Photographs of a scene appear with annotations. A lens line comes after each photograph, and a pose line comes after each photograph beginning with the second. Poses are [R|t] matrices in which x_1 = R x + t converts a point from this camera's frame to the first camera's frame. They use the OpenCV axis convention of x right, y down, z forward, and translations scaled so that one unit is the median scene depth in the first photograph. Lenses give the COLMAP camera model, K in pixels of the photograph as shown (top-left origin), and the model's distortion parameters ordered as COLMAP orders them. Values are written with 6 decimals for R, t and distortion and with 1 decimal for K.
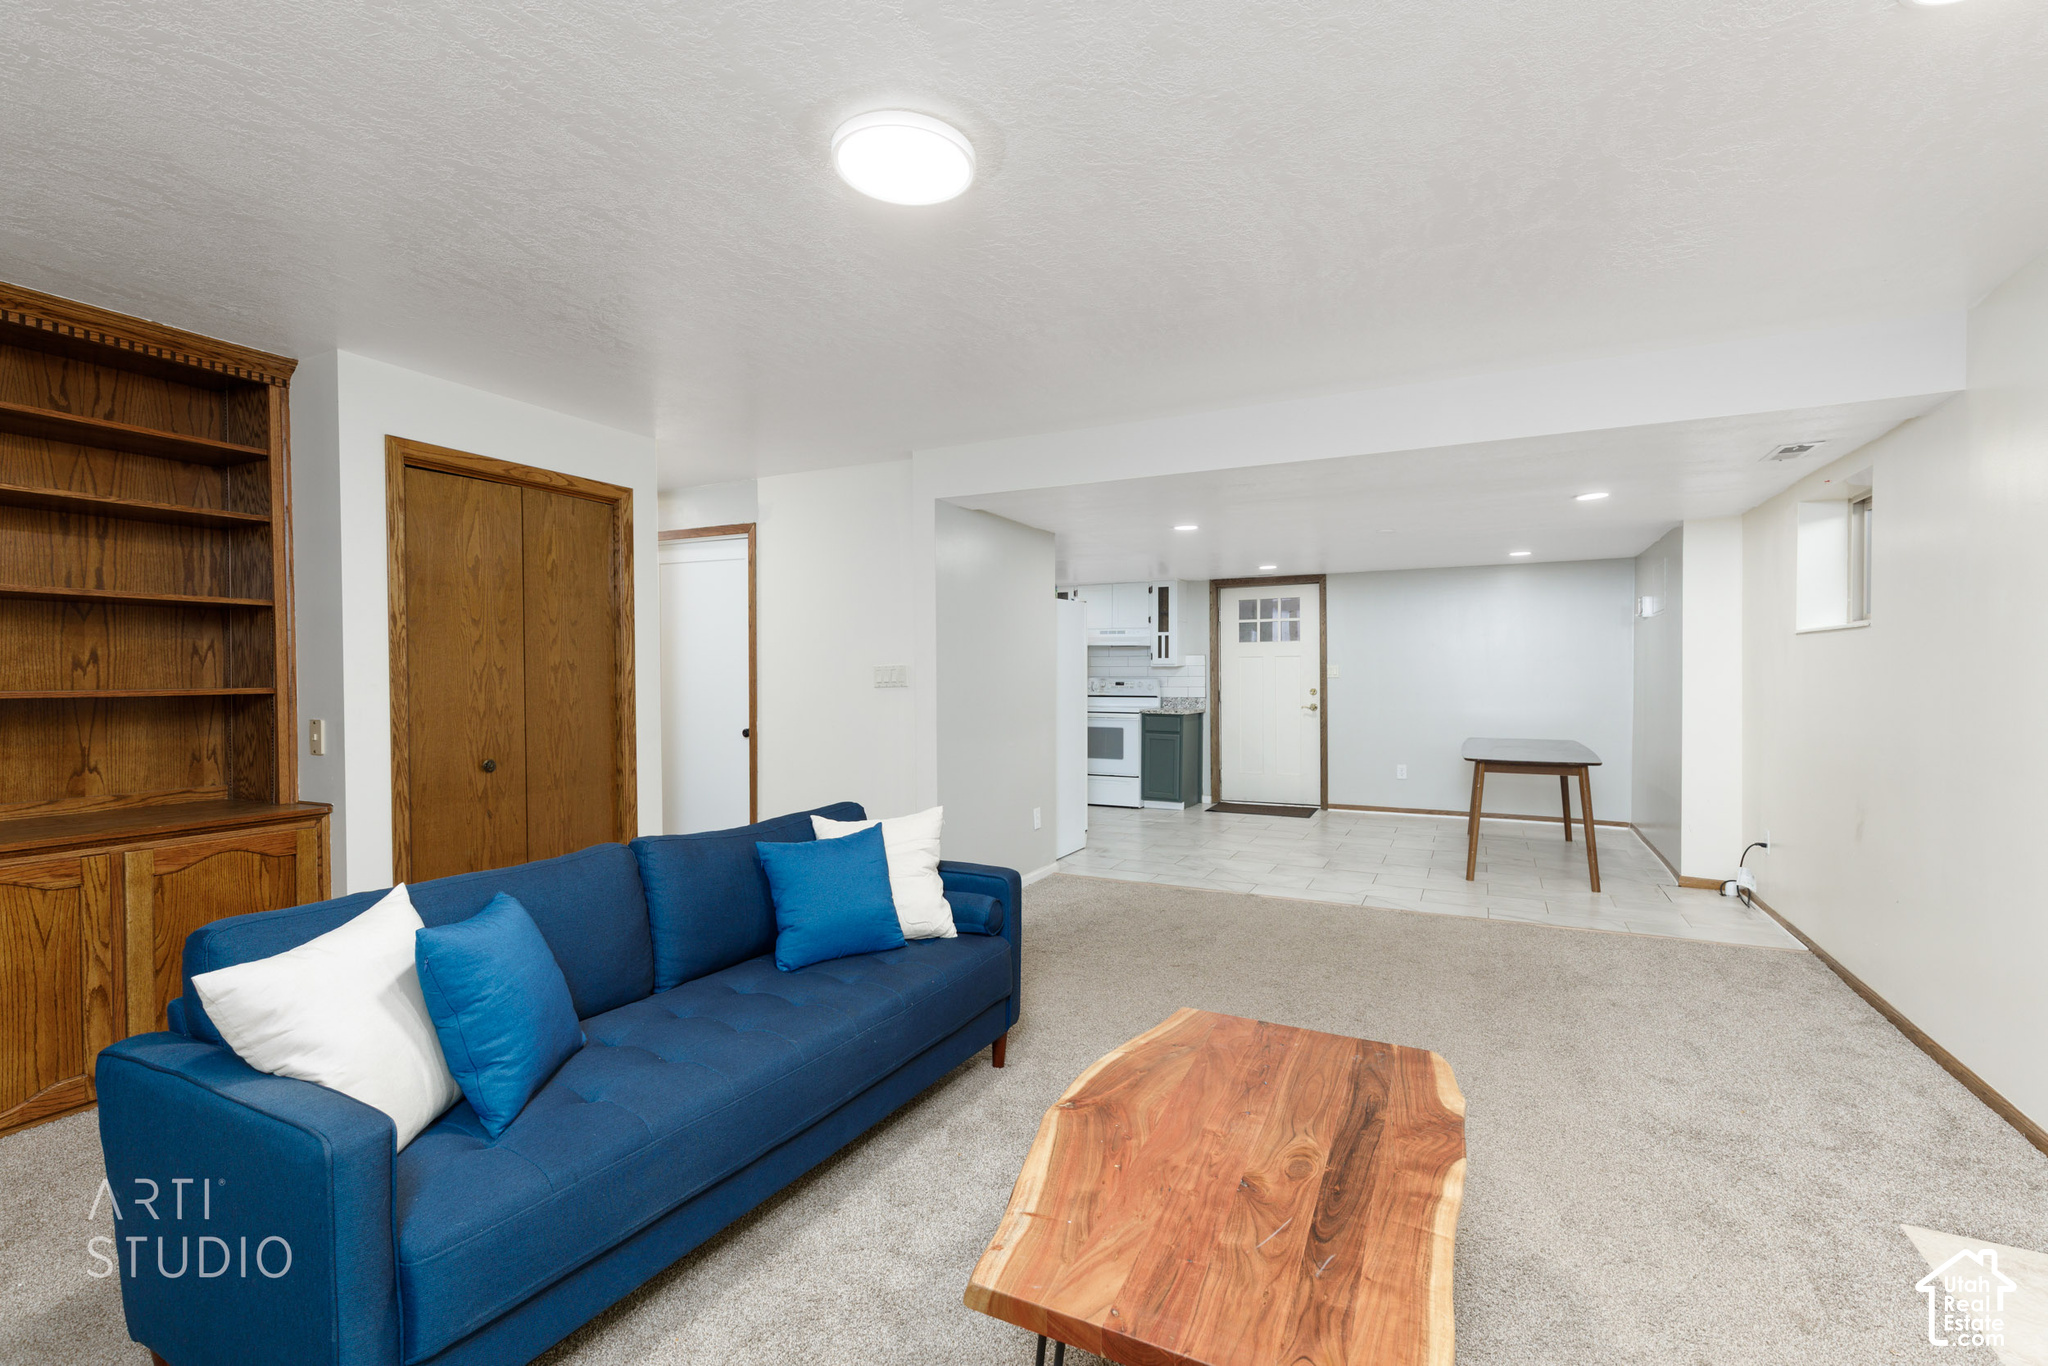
lens RADIAL K [[922.2, 0, 1015.0], [0, 922.2, 681.7], [0, 0, 1]] dist [0.001174, 0.000506]
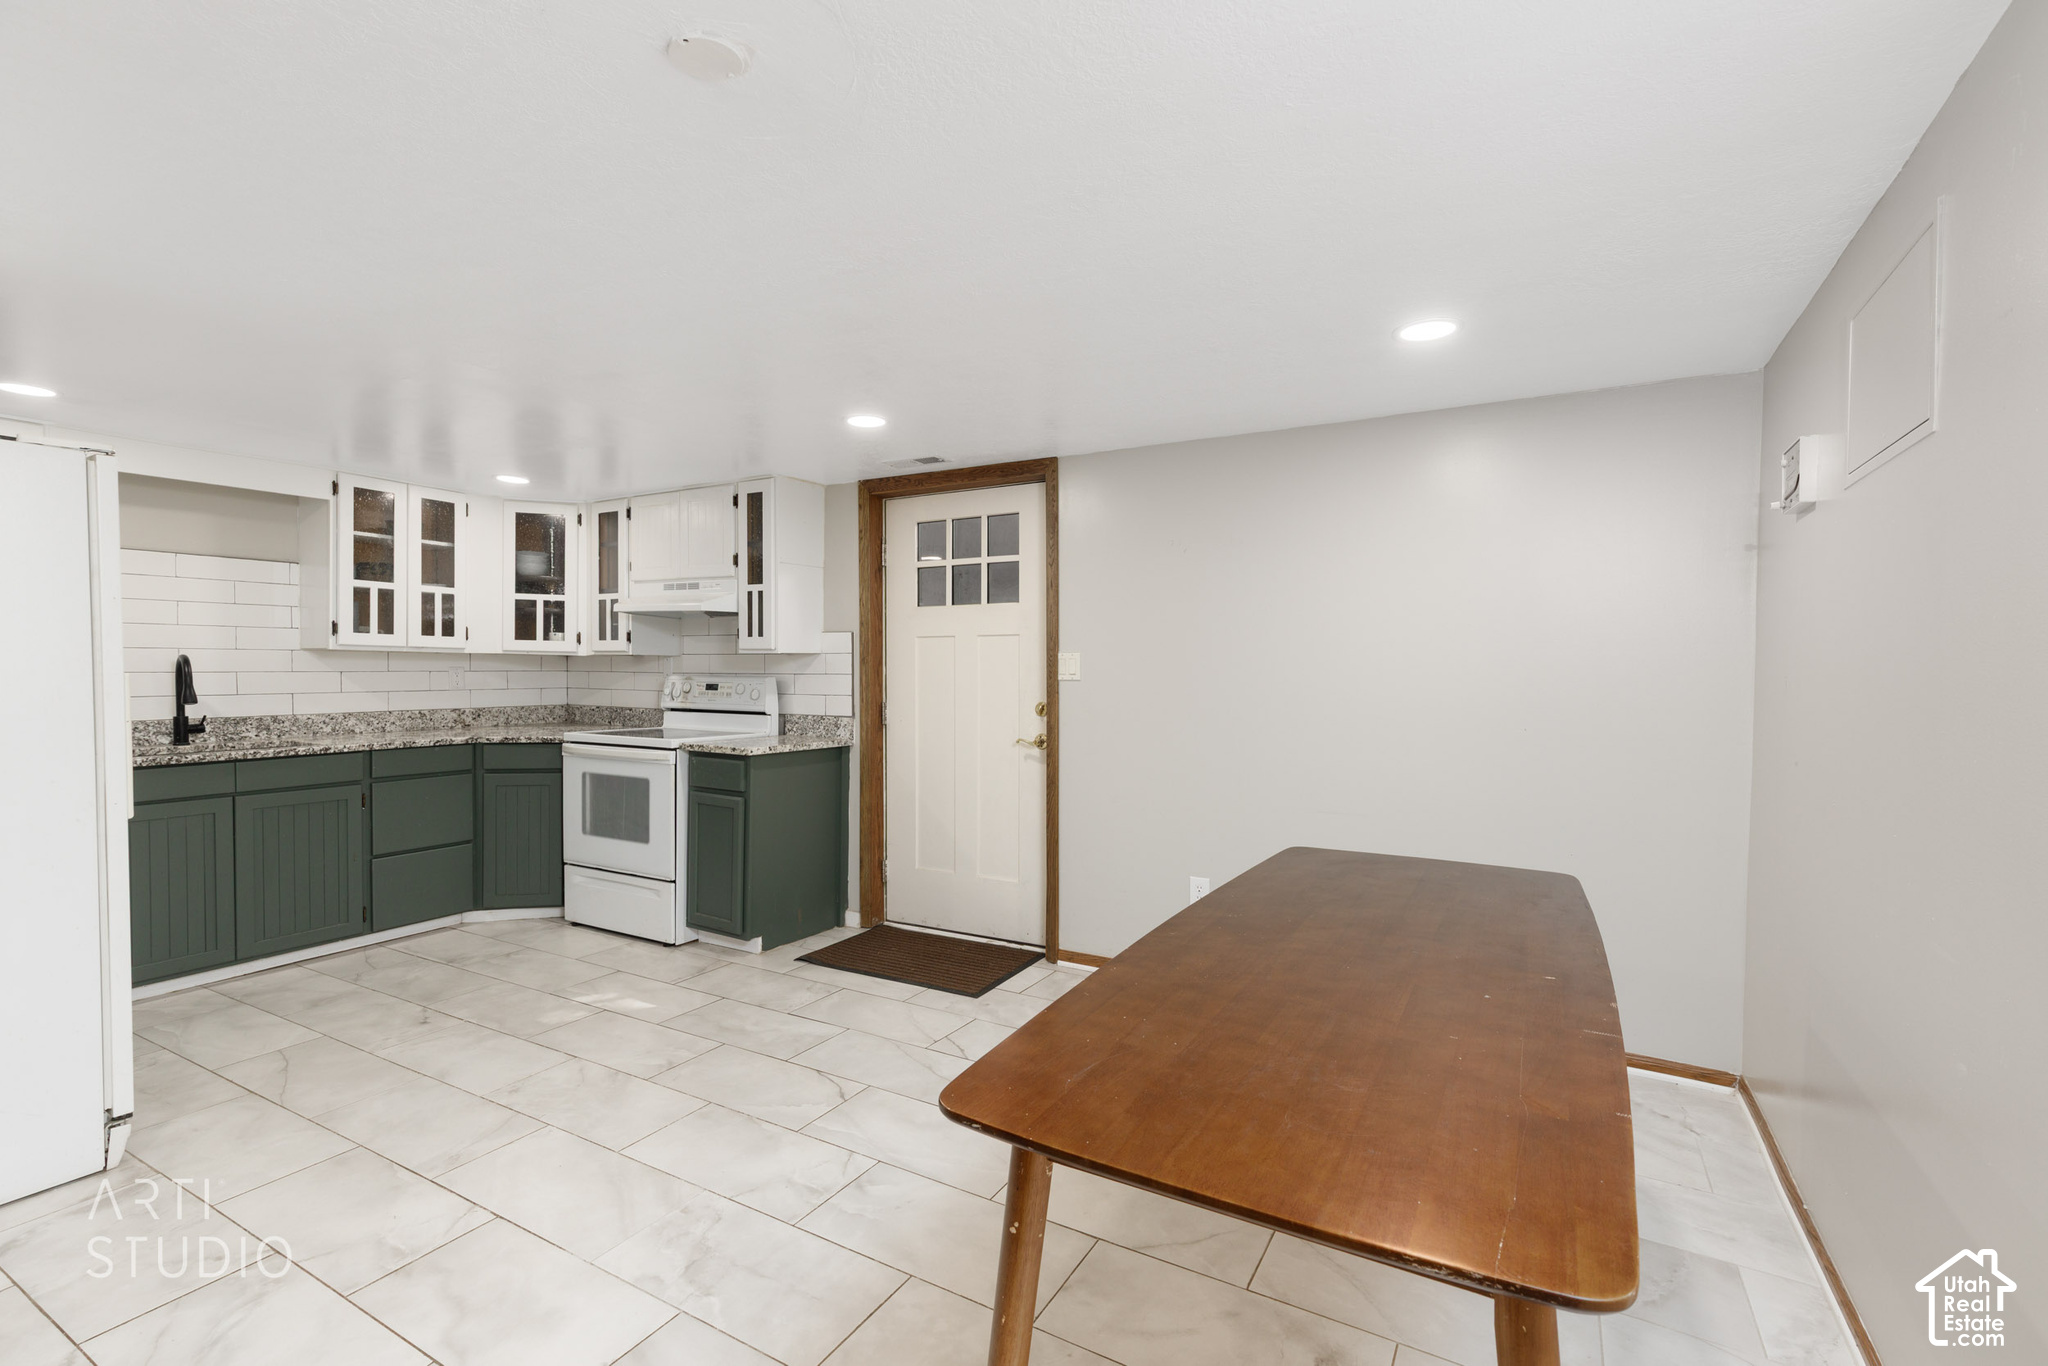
lens RADIAL K [[922.2, 0, 1031.9], [0, 922.2, 684.8], [0, 0, 1]] dist [0.001174, 0.000506]
pose [[0.999392, 0.009804, -0.033461, 0.325394], [-0.009711, 0.999948, 0.002961, -0.002812], [0.033488, -0.002634, 0.999436, 0.508905]]
